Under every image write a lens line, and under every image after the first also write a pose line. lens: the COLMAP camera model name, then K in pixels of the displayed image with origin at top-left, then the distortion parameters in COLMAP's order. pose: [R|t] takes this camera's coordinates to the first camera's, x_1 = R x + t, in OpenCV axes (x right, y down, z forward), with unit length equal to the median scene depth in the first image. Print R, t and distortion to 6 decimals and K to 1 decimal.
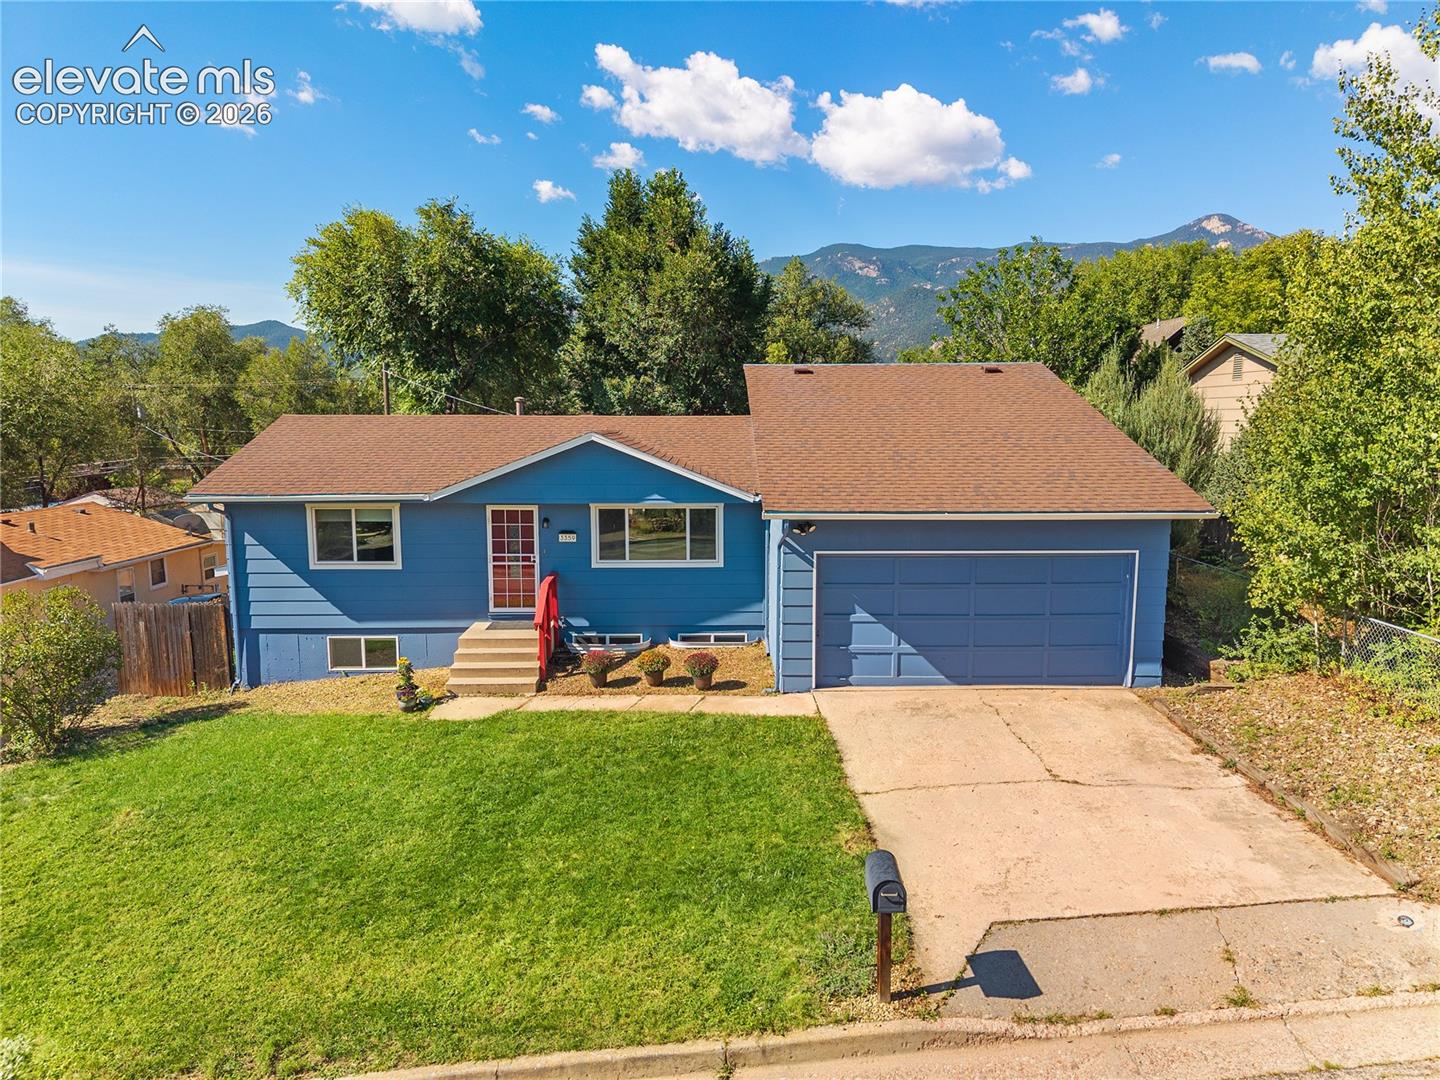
lens RADIAL K [[960.6, 0, 720.0], [0, 960.6, 540.0], [0, 0, 1]] dist [0.029383, -0.030248]
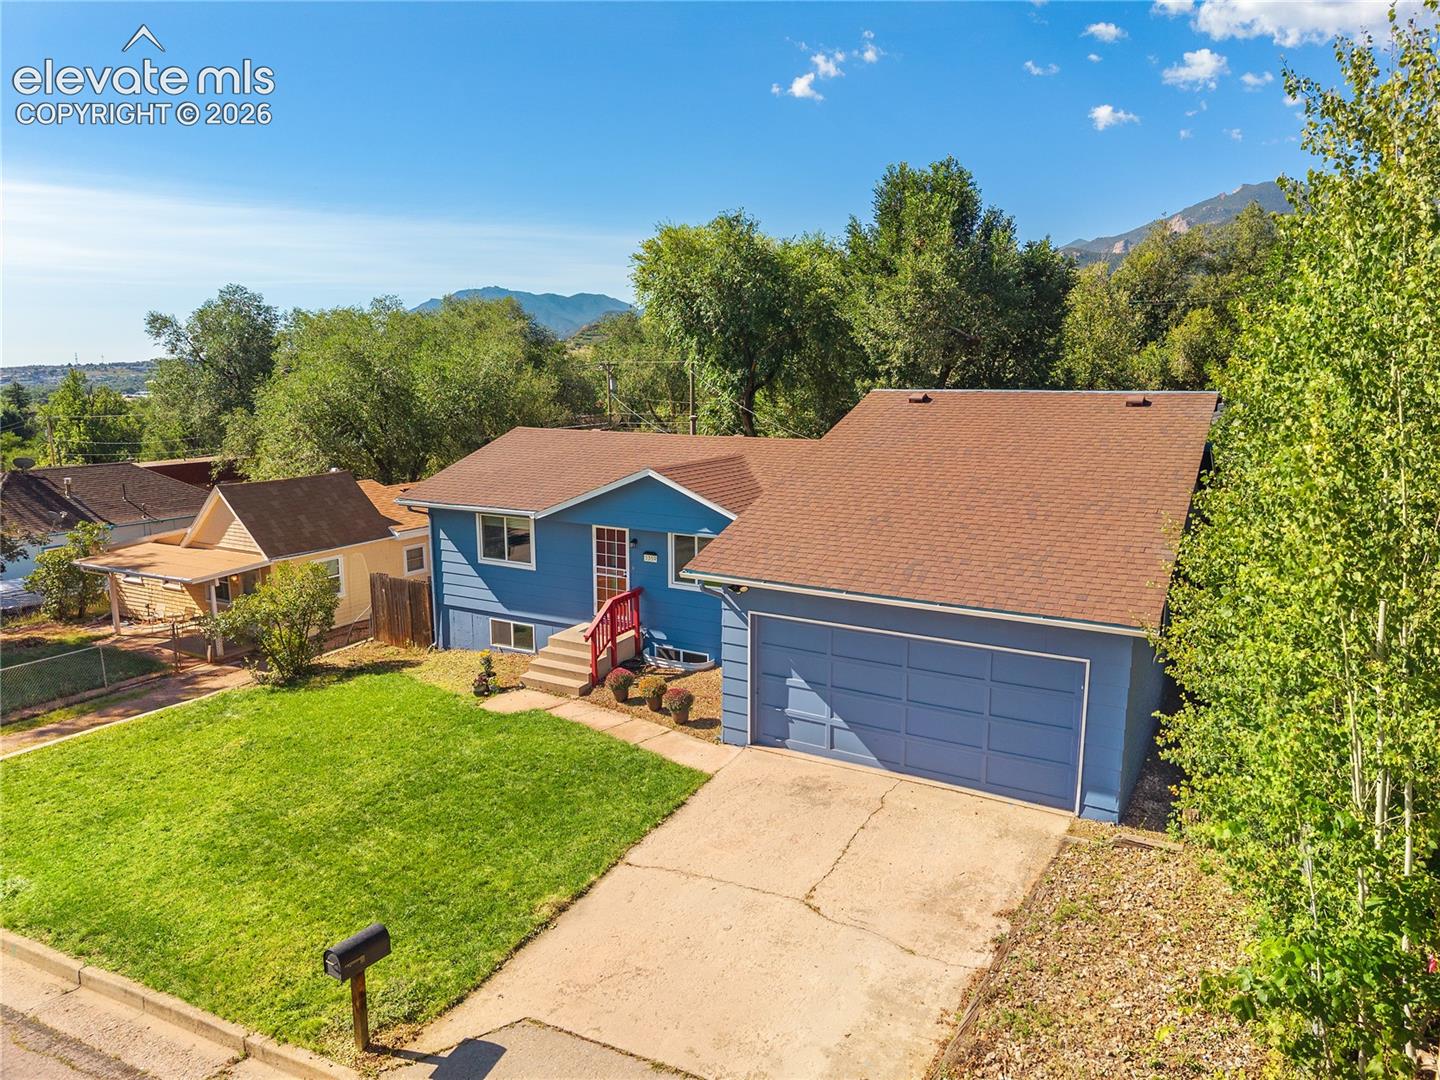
lens RADIAL K [[960.6, 0, 720.0], [0, 960.6, 540.0], [0, 0, 1]] dist [0.029383, -0.030248]
pose [[0.859370, 0.091154, -0.503164, 0.461736], [-0.063429, 0.995386, 0.071993, -0.107688], [0.507405, -0.029954, 0.861187, 0.095932]]
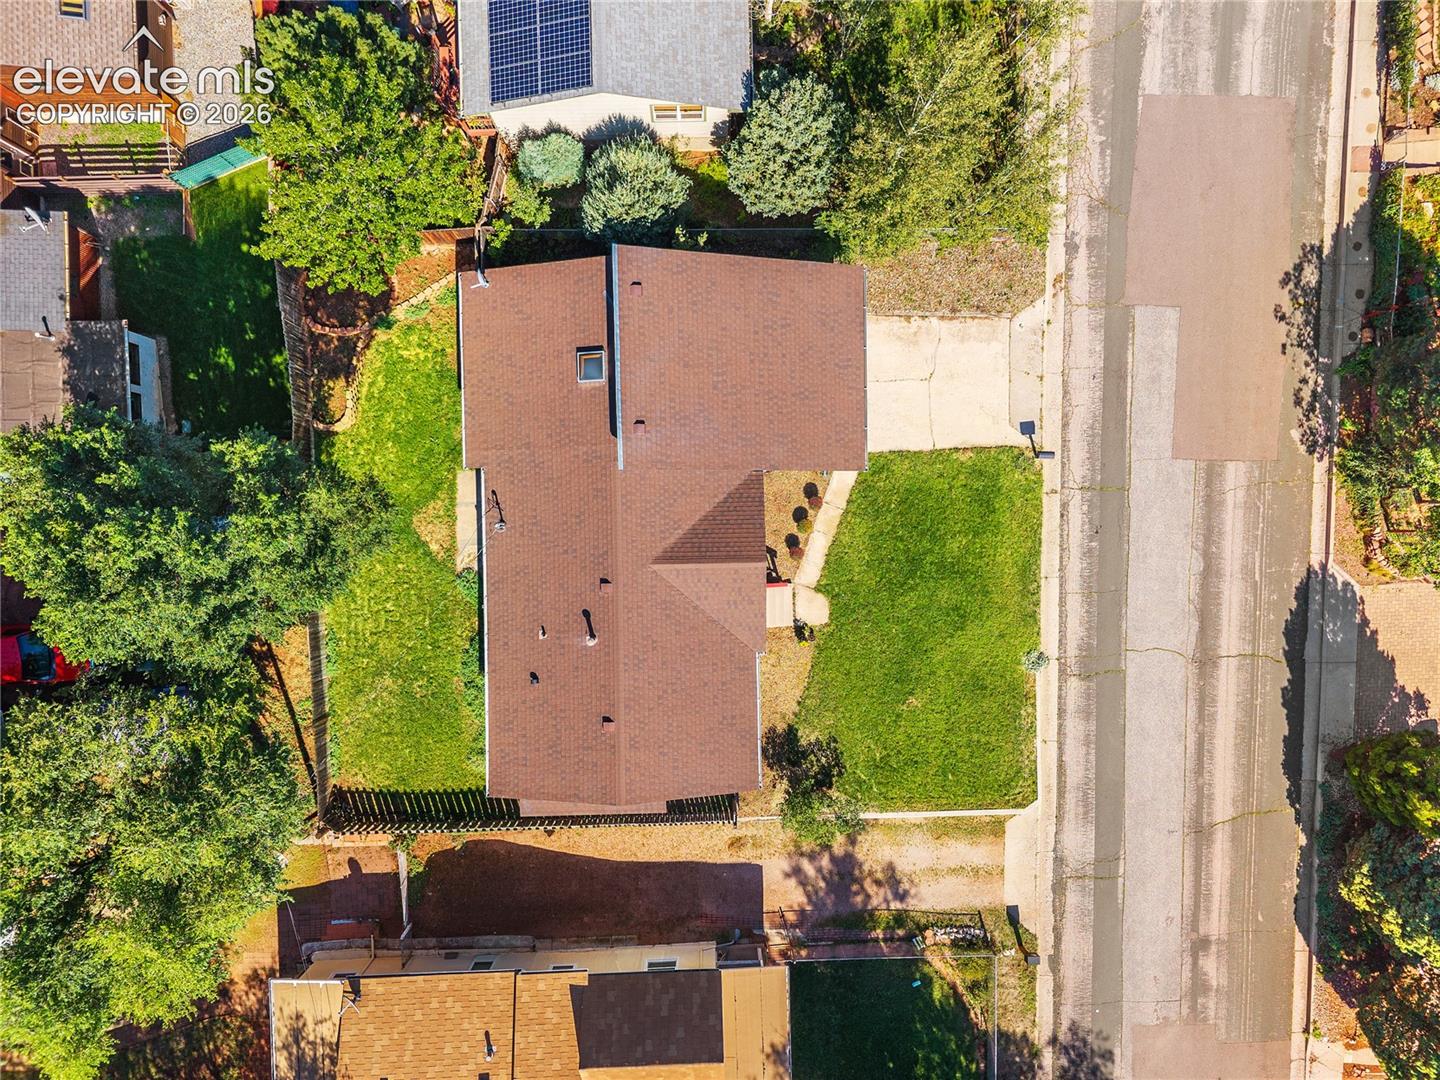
lens RADIAL K [[955.4, 0, 720.0], [0, 955.4, 549.0], [0, 0, 1]] dist [0.027339, -0.029212]
pose [[-0.006456, -0.999971, -0.004045, -0.095286], [0.104254, -0.004697, 0.994540, -1.736775], [-0.994530, 0.005999, 0.104281, 0.852236]]
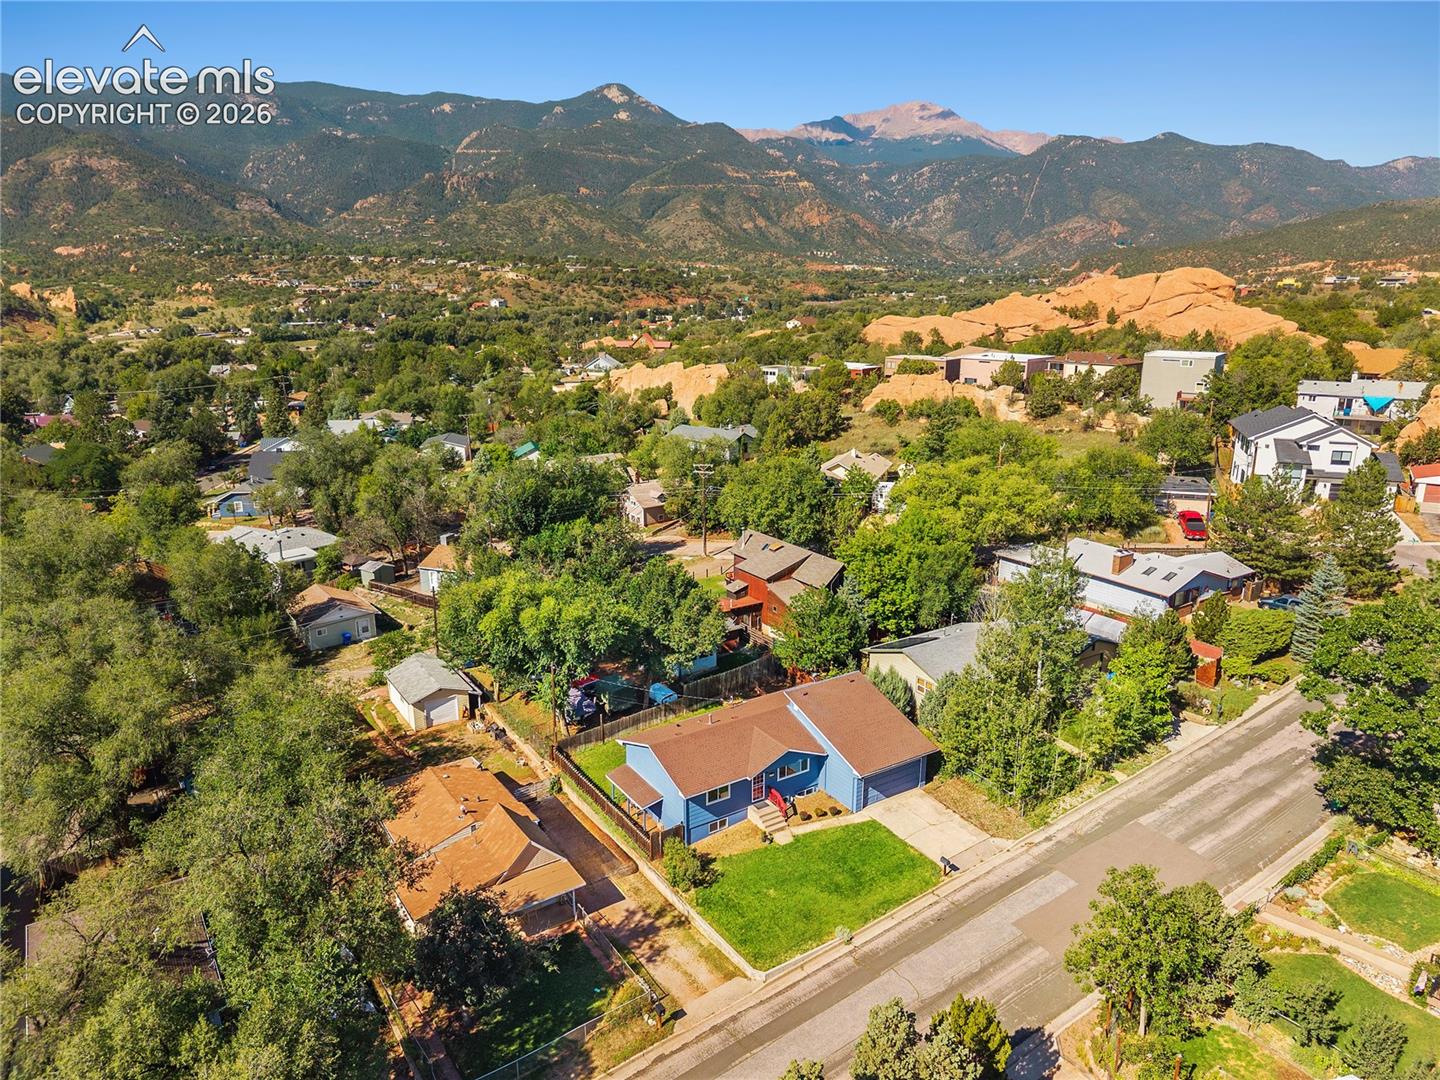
lens RADIAL K [[976.5, 0, 719.8], [0, 976.5, 499.4], [0, 0, 1]] dist [0.031840, -0.026125]
pose [[0.845872, -0.115683, 0.520691, -1.960163], [0.063655, 0.991115, 0.116790, -1.350530], [-0.529575, -0.065645, 0.845719, -1.693839]]
